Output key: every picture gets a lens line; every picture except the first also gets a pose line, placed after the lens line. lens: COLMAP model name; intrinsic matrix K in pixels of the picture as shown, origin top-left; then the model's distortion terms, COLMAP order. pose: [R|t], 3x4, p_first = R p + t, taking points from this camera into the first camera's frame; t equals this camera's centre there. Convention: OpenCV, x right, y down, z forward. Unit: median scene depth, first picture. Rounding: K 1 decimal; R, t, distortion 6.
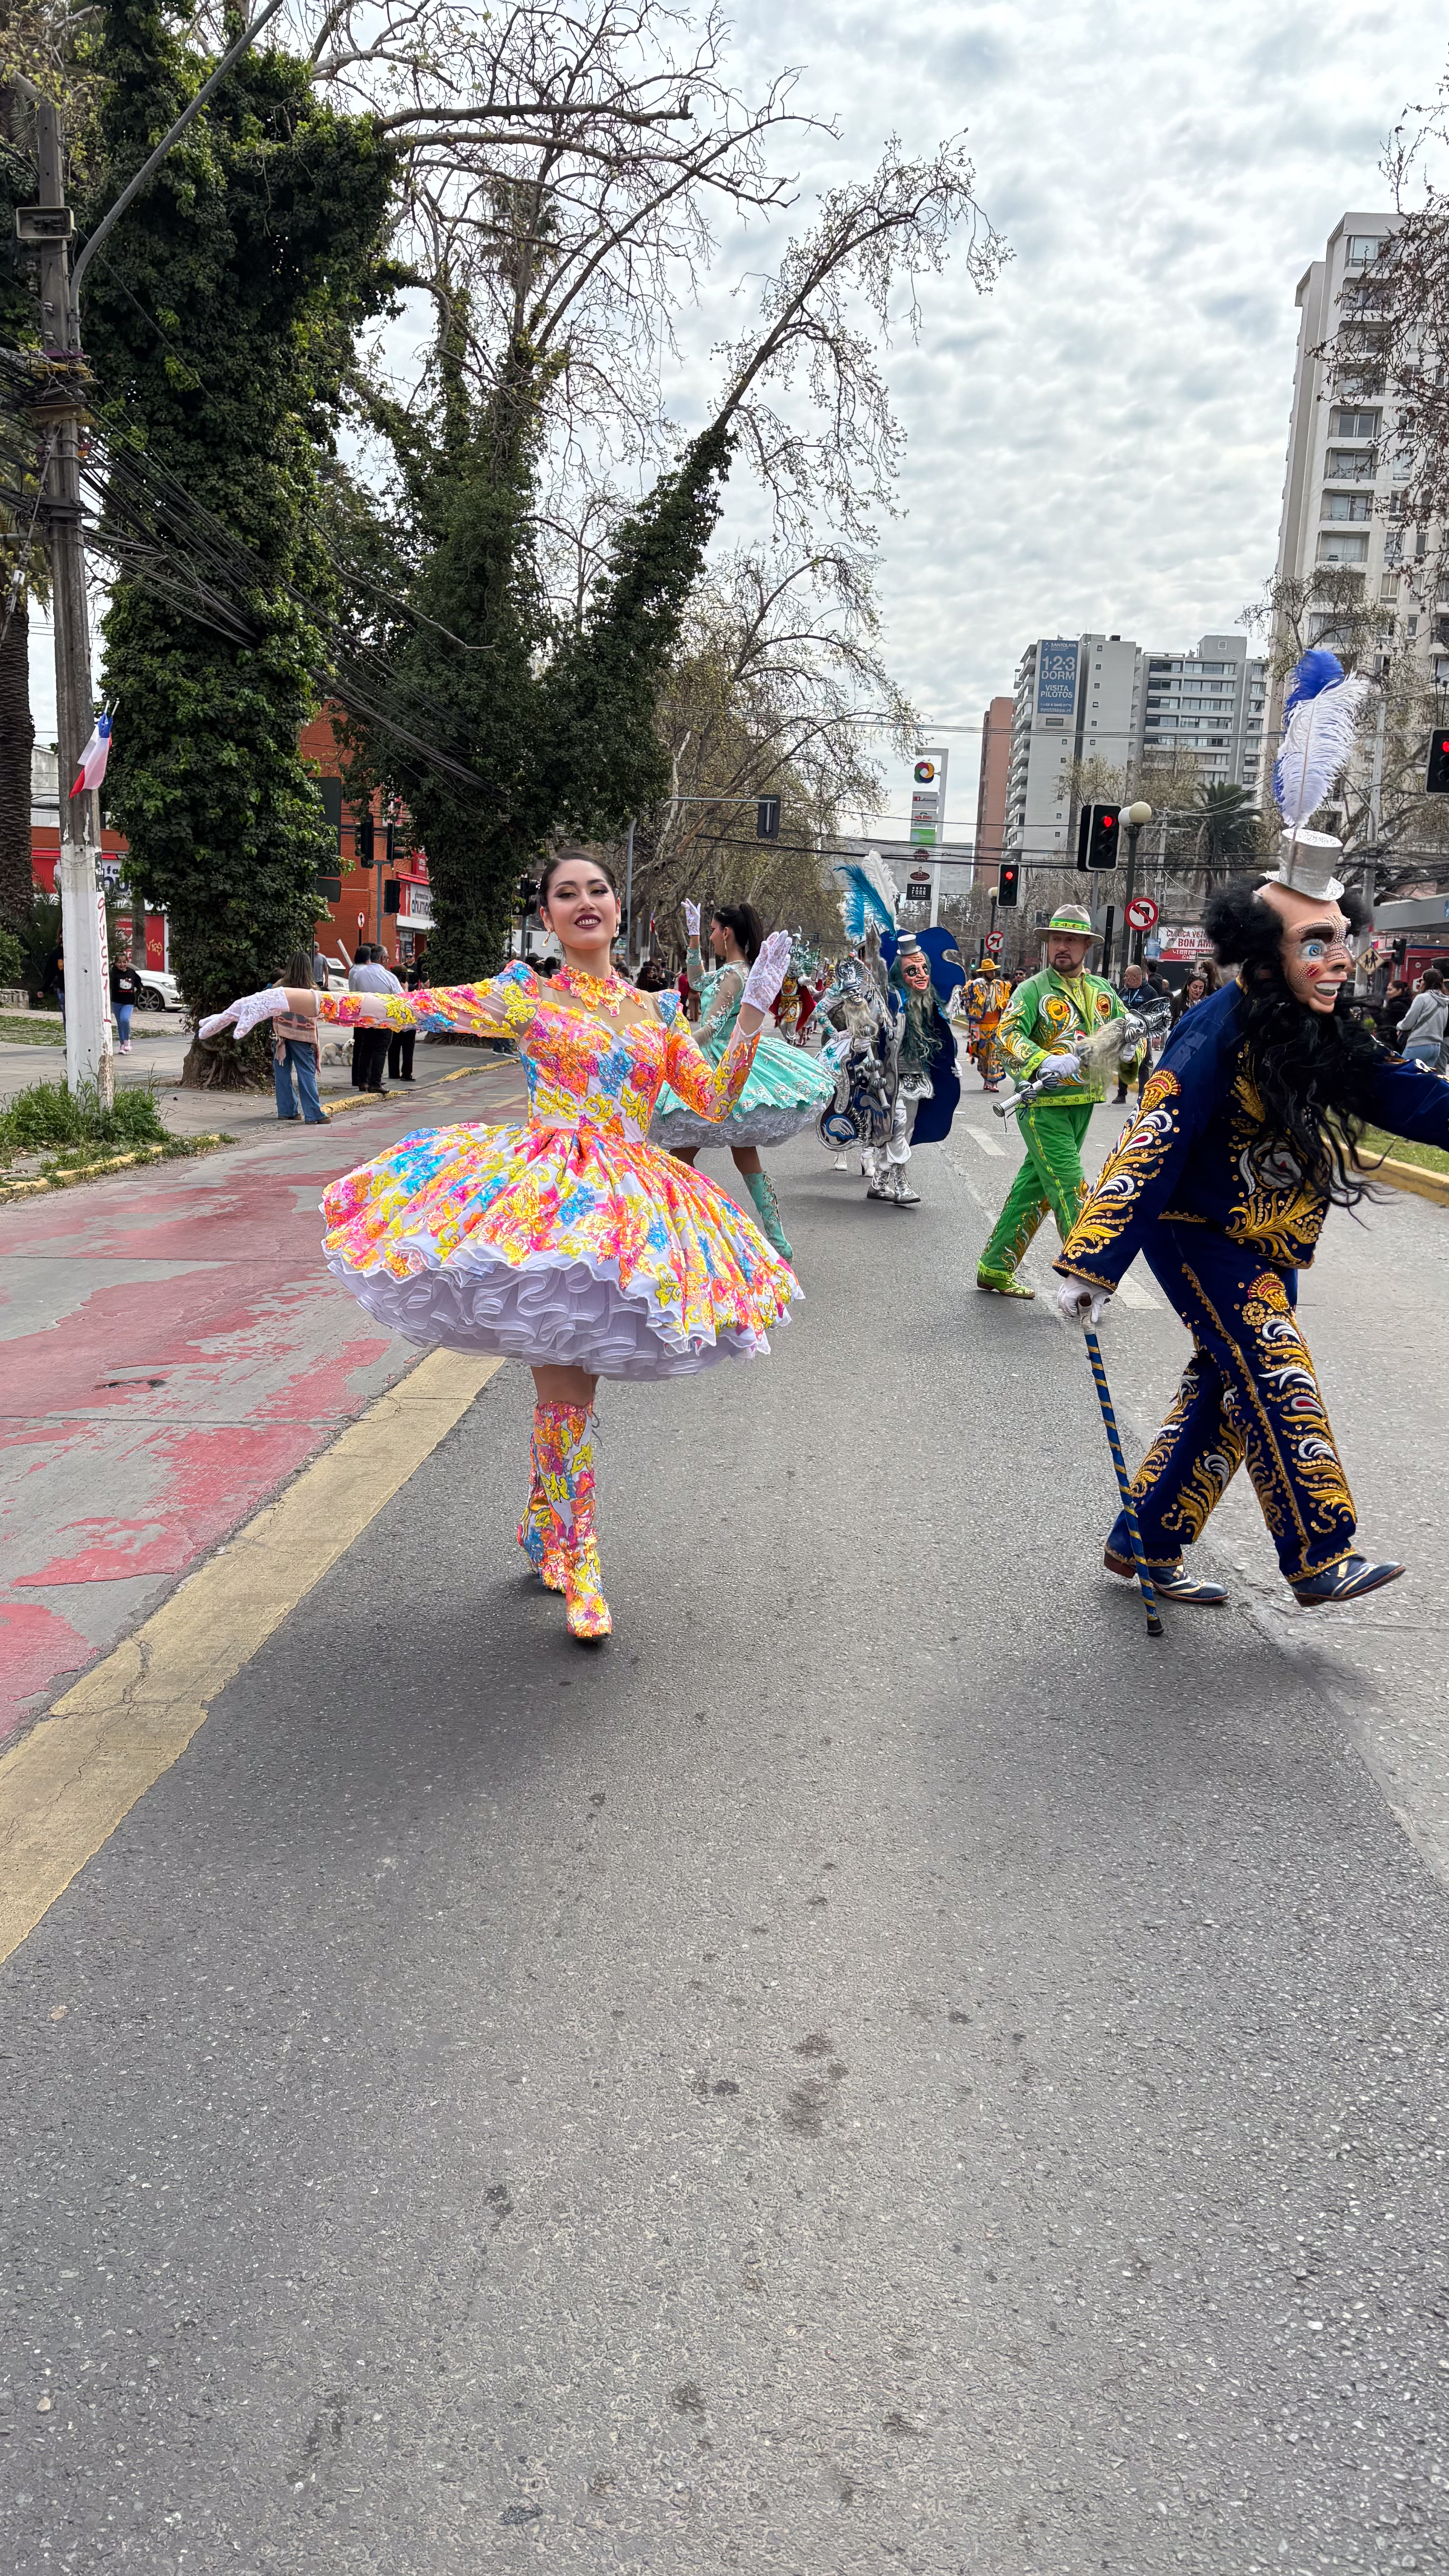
lens RADIAL K [[1889.2, 0, 746.3], [0, 1889.2, 1289.6], [0, 0, 1]] dist [0.016582, 0.005712]
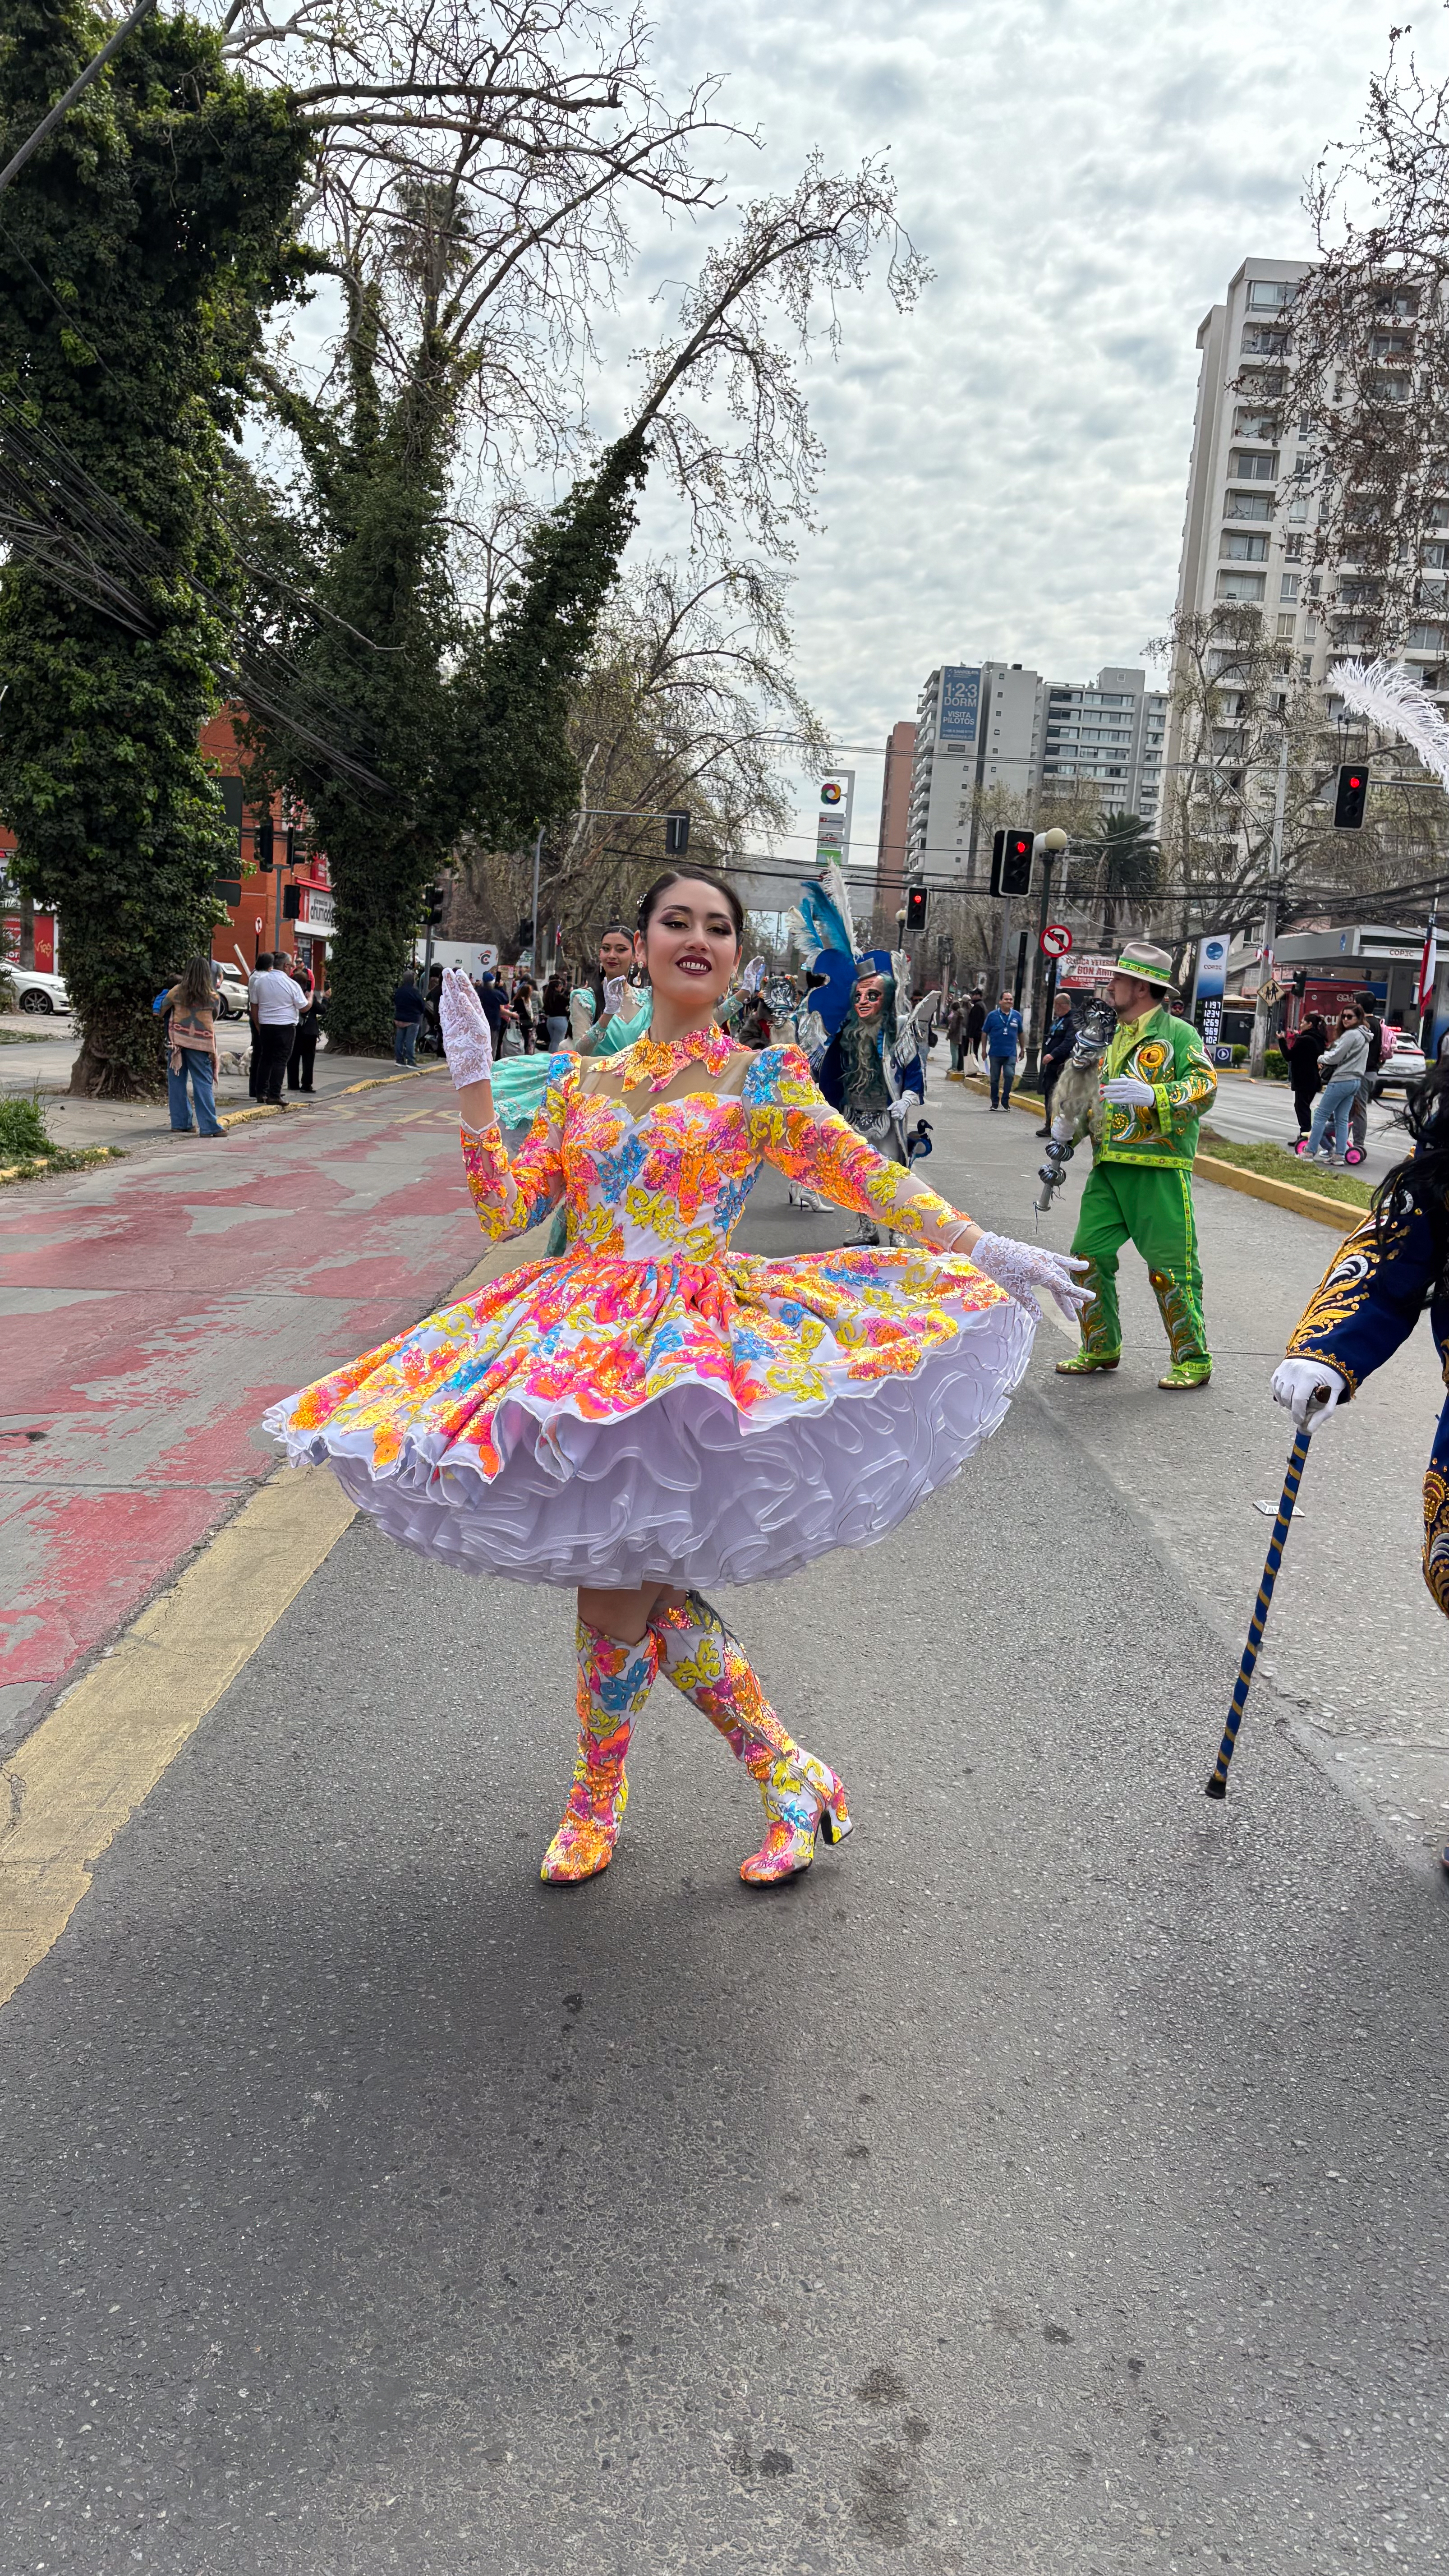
lens RADIAL K [[1881.6, 0, 762.4], [0, 1881.6, 1309.3], [0, 0, 1]] dist [0.007645, 0.003008]
pose [[0.997896, 0.012911, 0.063535, -0.005239], [-0.013041, 0.999914, 0.001630, -0.003394], [-0.063508, -0.002455, 0.997978, 0.017955]]
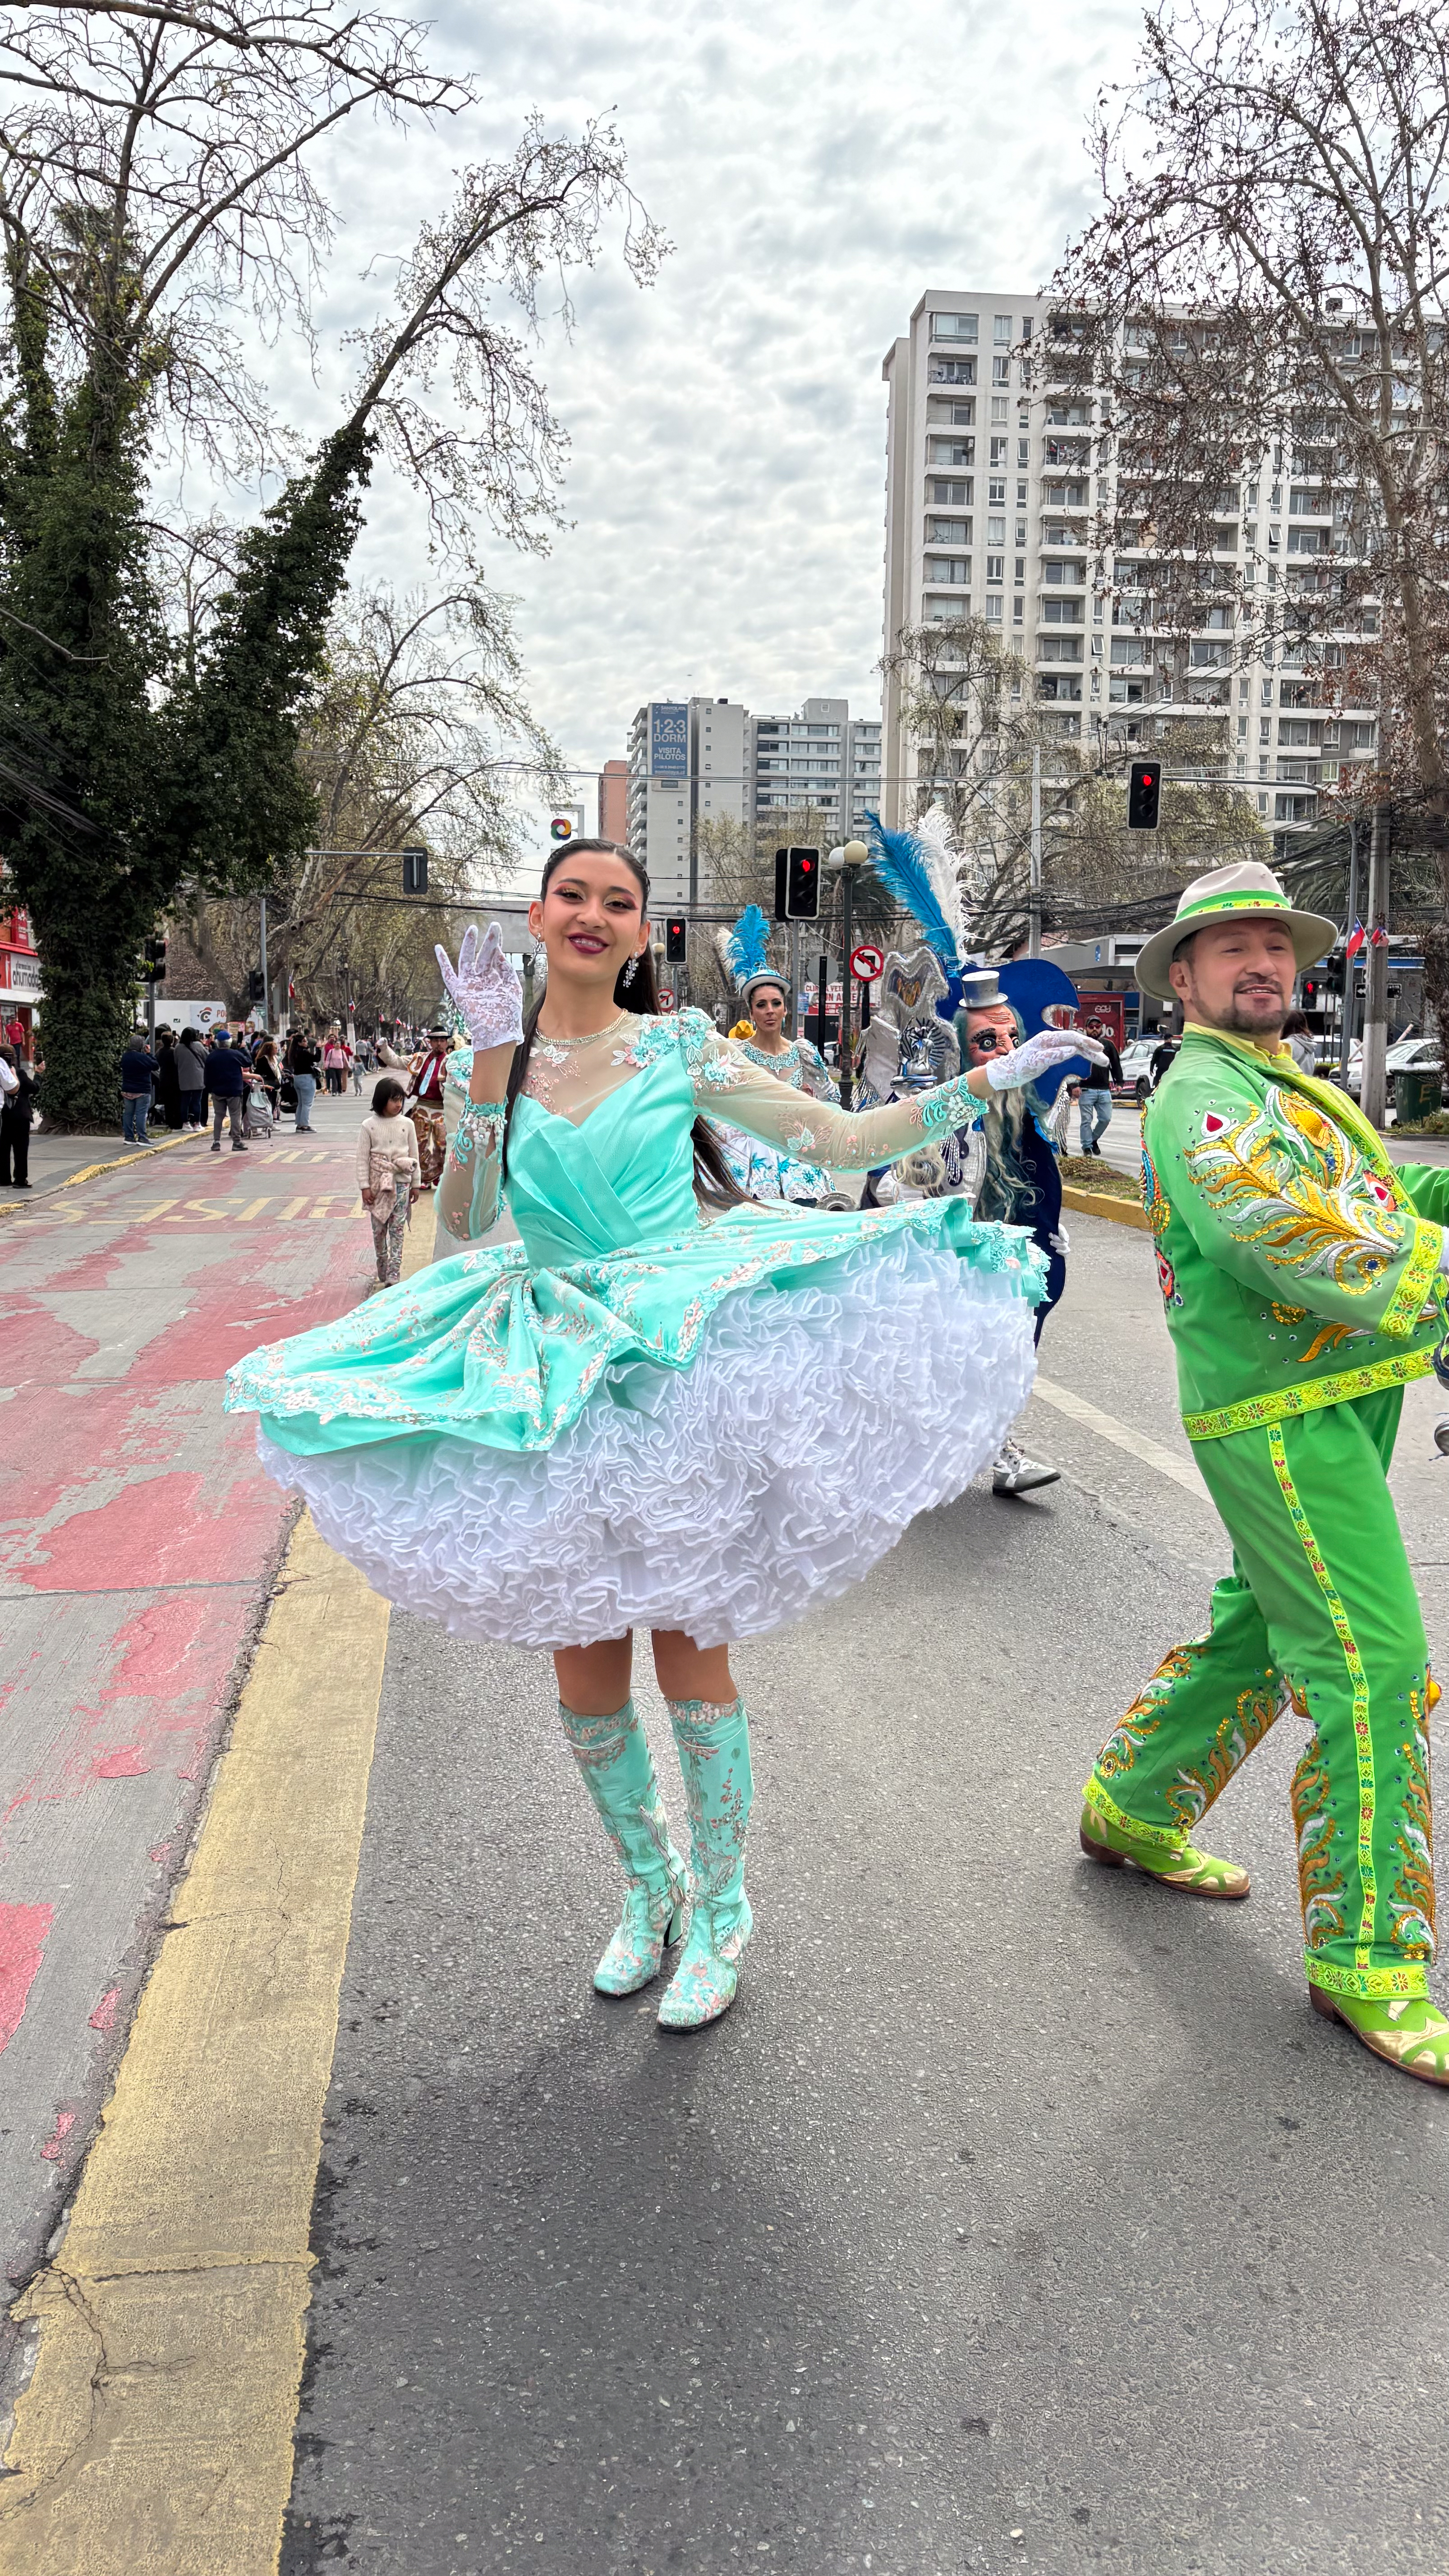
lens RADIAL K [[1885.2, 0, 699.2], [0, 1885.2, 1262.2], [0, 0, 1]] dist [0.033075, -0.006268]
pose [[0.984701, -0.052010, 0.166310, -0.024236], [0.059493, 0.997413, -0.040336, -0.022590], [-0.163782, 0.049613, 0.985248, 0.124904]]
